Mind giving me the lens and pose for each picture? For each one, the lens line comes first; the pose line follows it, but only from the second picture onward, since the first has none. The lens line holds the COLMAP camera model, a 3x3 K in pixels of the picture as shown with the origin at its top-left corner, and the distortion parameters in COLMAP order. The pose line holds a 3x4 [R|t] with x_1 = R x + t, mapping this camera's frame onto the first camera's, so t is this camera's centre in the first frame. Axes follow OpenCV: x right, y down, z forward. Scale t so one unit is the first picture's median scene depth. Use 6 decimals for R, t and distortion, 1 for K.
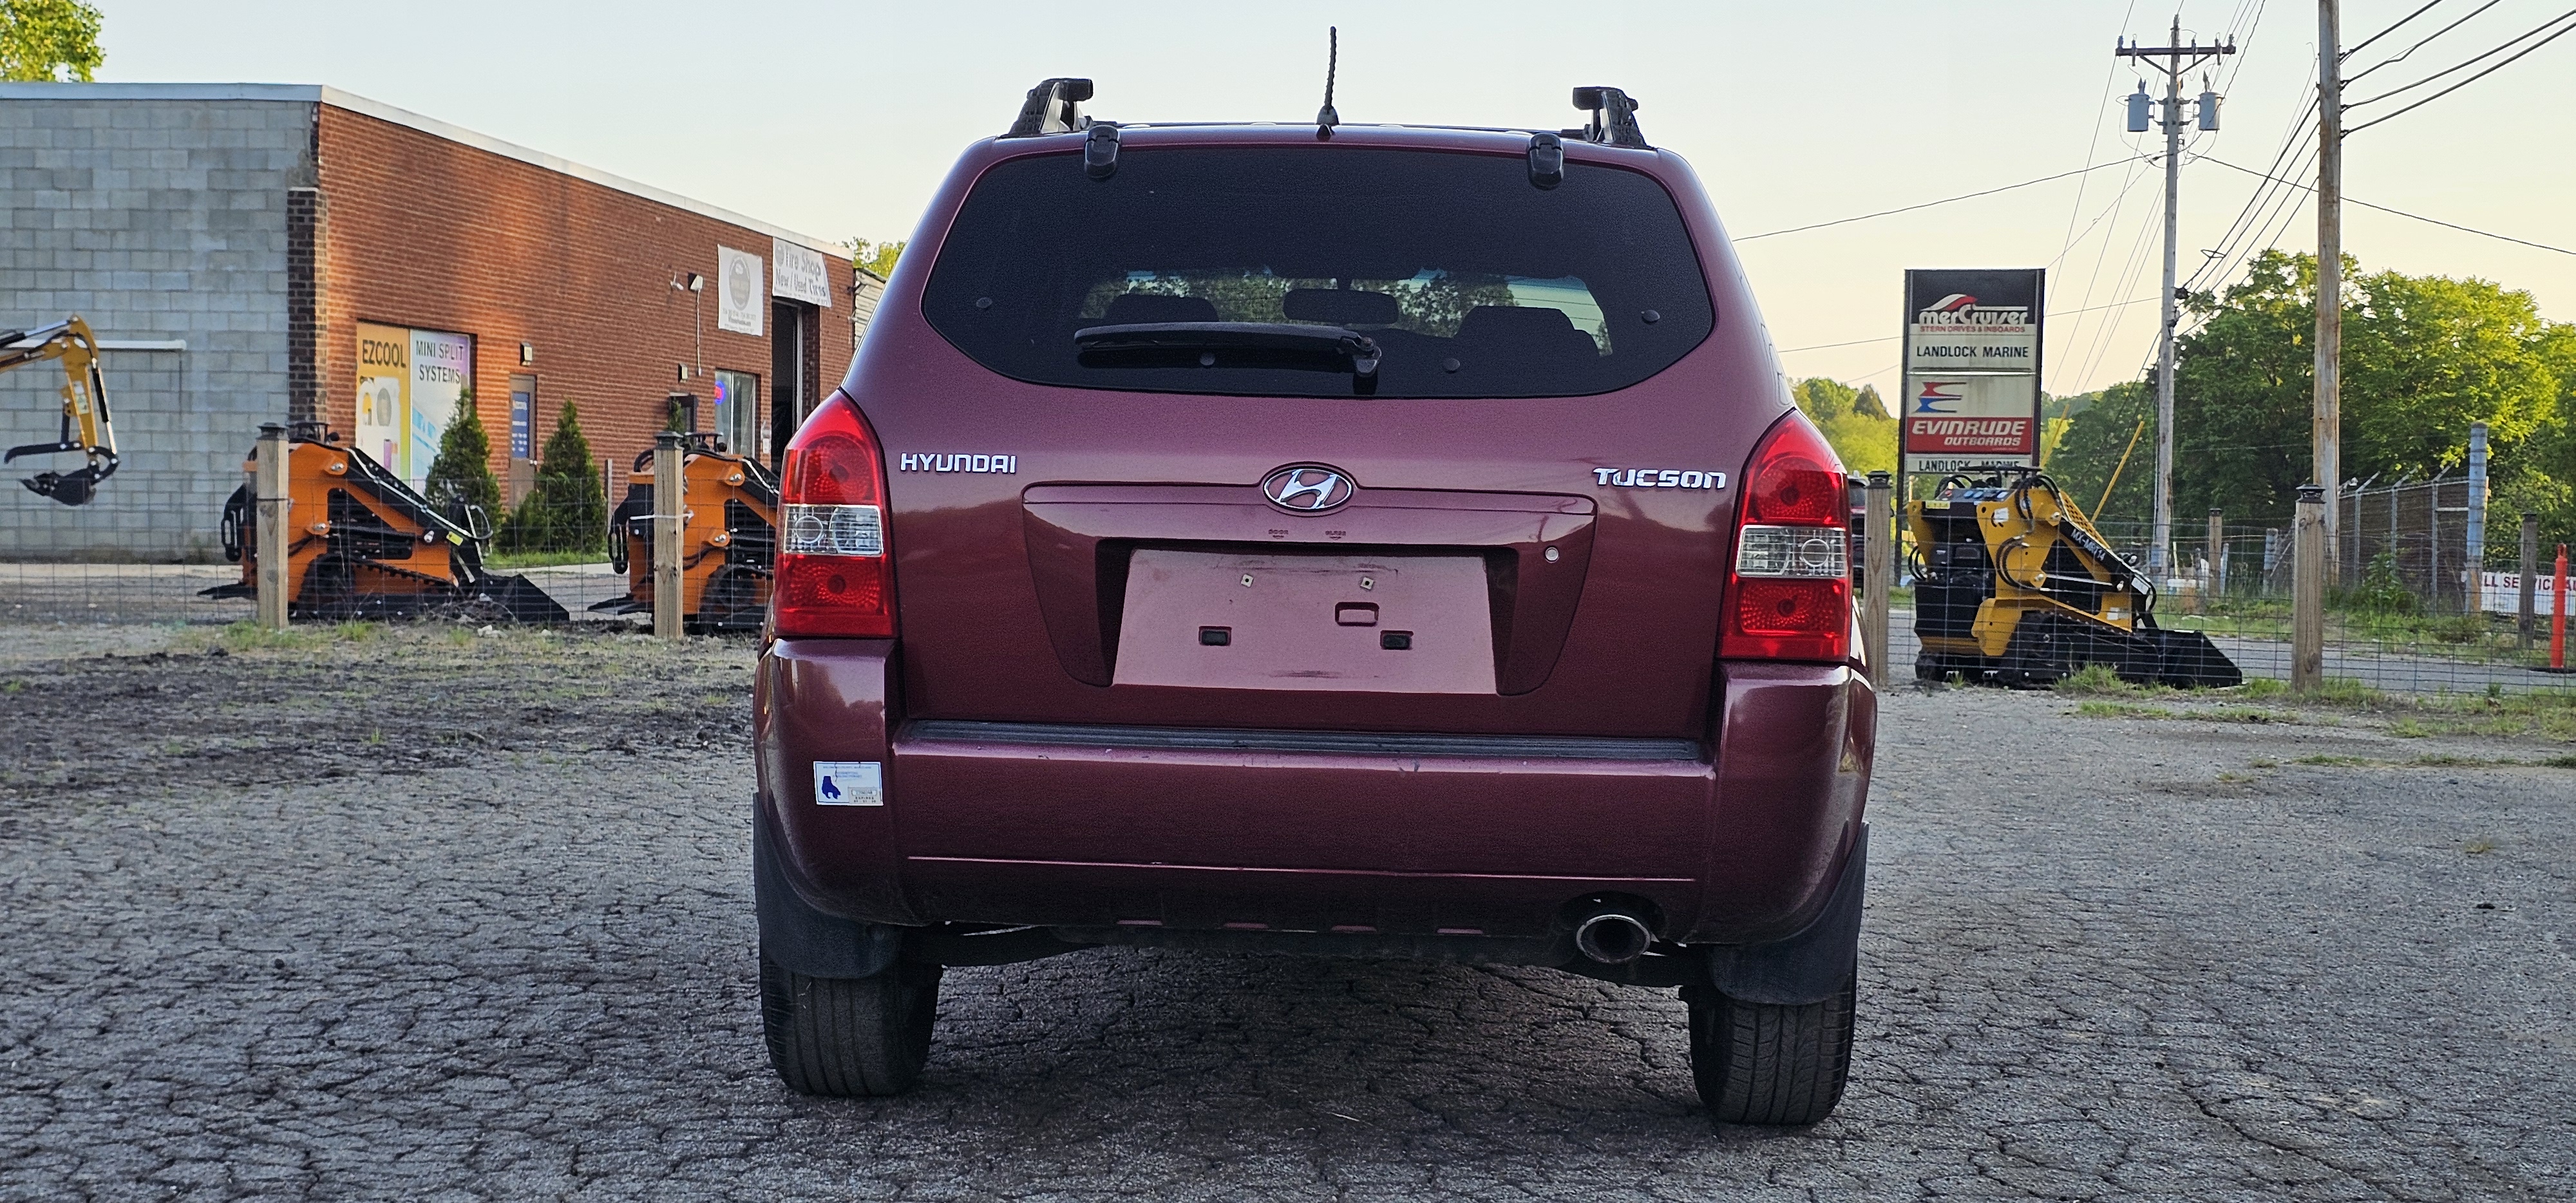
lens RADIAL K [[3571.0, 0, 1287.4], [0, 3571.0, 630.6], [0, 0, 1]] dist [0.216026, -0.622922]
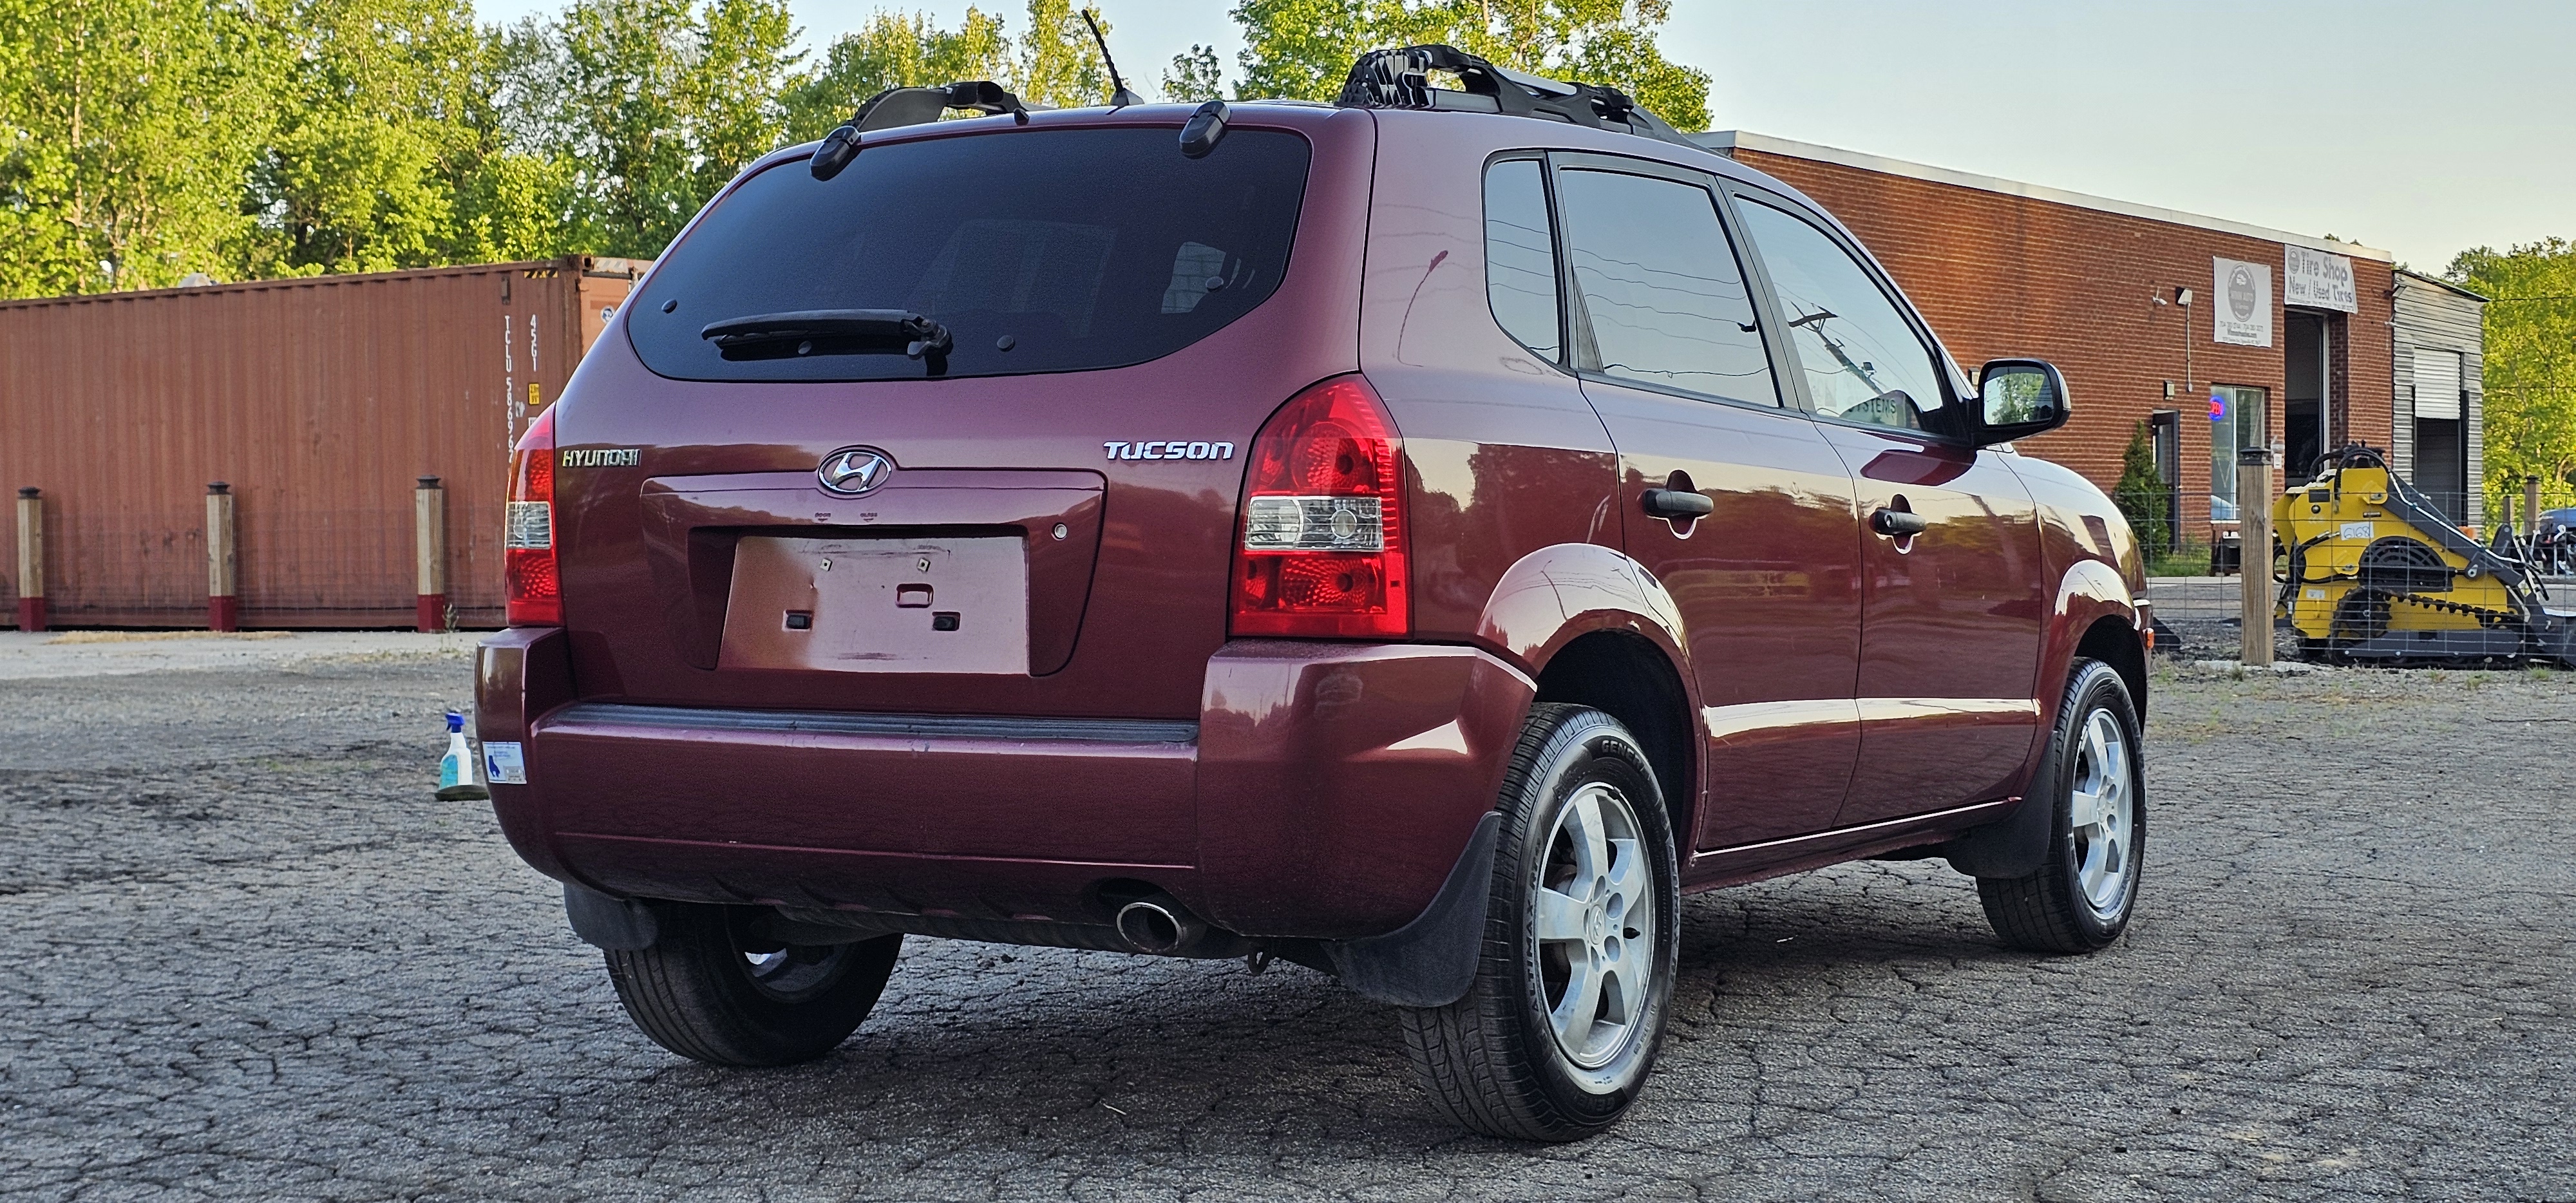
lens RADIAL K [[3571.0, 0, 1287.4], [0, 3571.0, 630.6], [0, 0, 1]] dist [0.216026, -0.622922]
pose [[0.885997, -0.011086, -0.463558, 0.353938], [0.007154, 0.999922, -0.010238, 0.009918], [0.463635, 0.005755, 0.886007, 0.098298]]
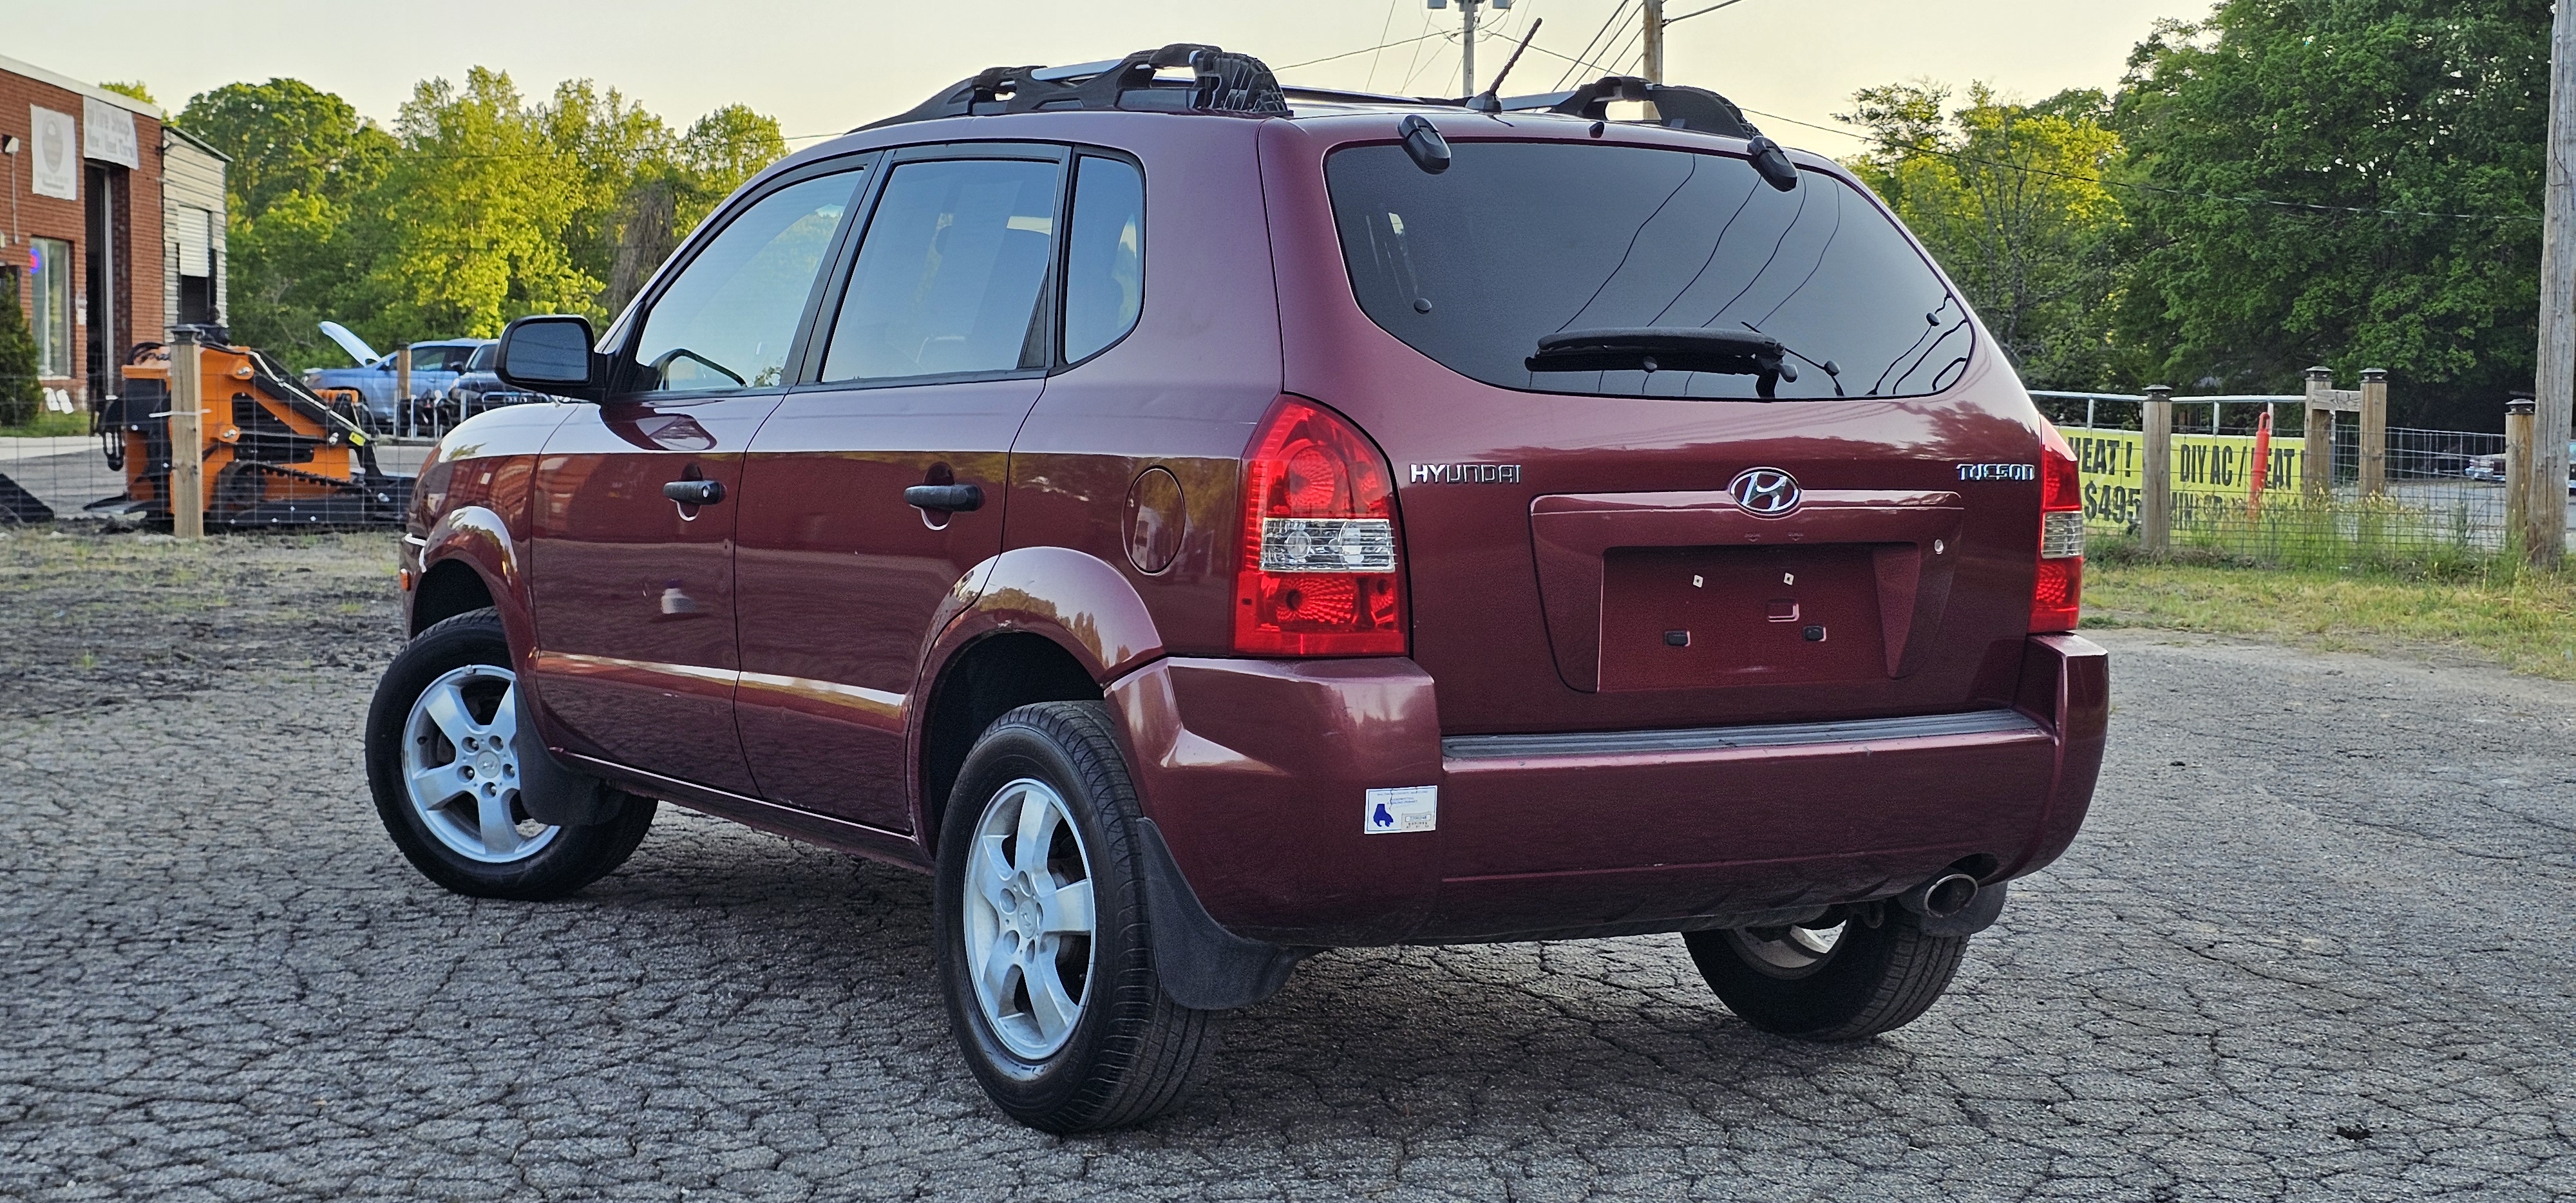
lens RADIAL K [[3616.5, 0, 1288.0], [0, 3616.5, 601.5], [0, 0, 1]] dist [0.245495, -0.568482]
pose [[0.971363, -0.026278, 0.236144, -0.351220], [0.017787, 0.999119, 0.038019, -0.039691], [-0.236935, -0.032730, 0.970974, -0.122016]]
